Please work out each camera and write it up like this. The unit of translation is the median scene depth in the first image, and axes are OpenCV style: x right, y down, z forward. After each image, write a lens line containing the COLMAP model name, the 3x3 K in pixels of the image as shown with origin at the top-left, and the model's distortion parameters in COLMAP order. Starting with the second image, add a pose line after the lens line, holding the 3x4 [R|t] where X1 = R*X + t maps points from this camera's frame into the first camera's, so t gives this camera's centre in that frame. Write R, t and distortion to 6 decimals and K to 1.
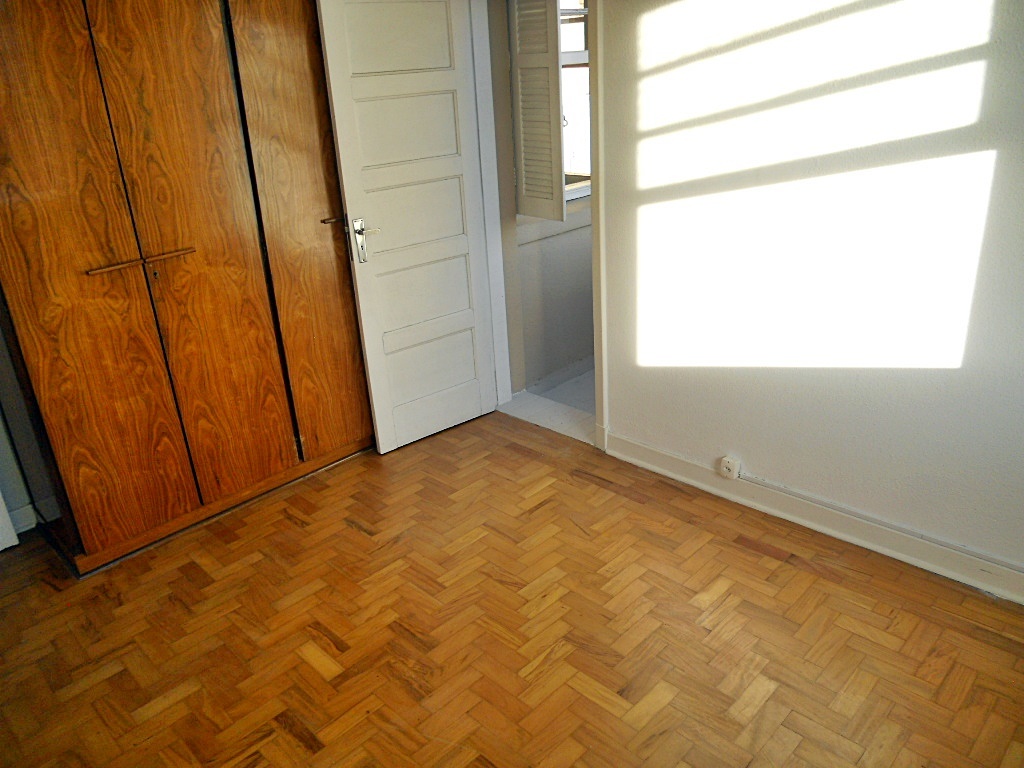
lens RADIAL K [[769.7, 0, 518.2], [0, 769.7, 382.7], [0, 0, 1]] dist [-0.049041, 0.014159]
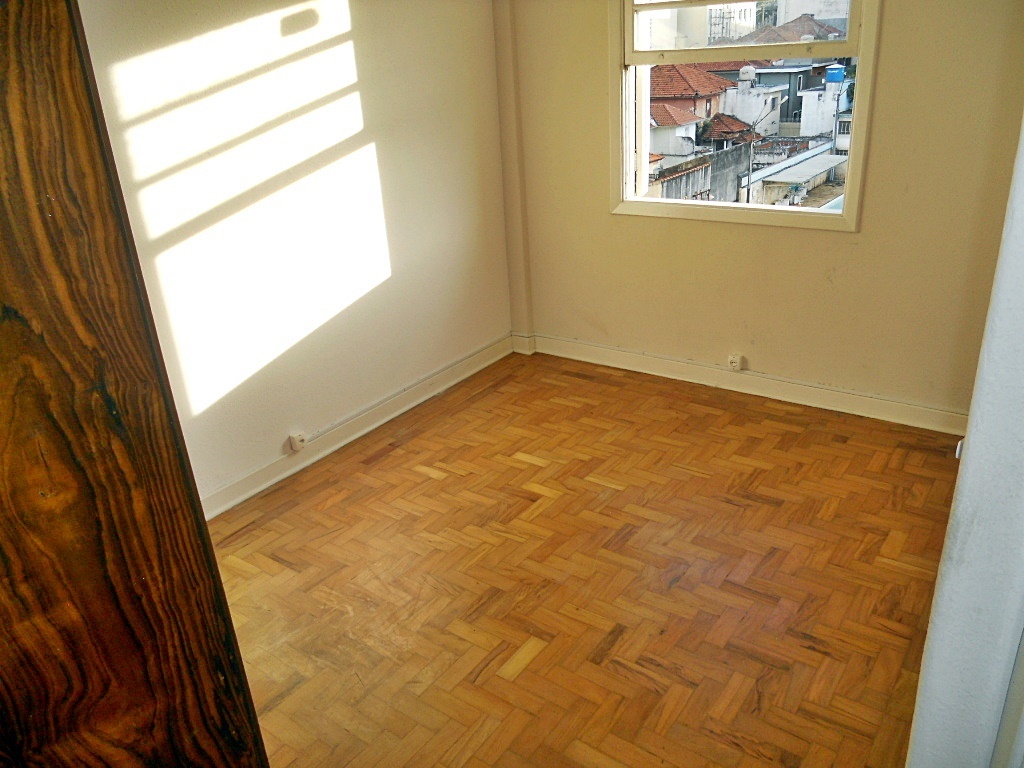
lens RADIAL K [[769.7, 0, 516.4], [0, 769.7, 380.6], [0, 0, 1]] dist [-0.049041, 0.014159]
pose [[-0.118422, -0.335417, 0.934597, -1.010970], [0.452671, 0.819489, 0.351464, -0.276136], [-0.883779, 0.464686, 0.054788, 0.728366]]
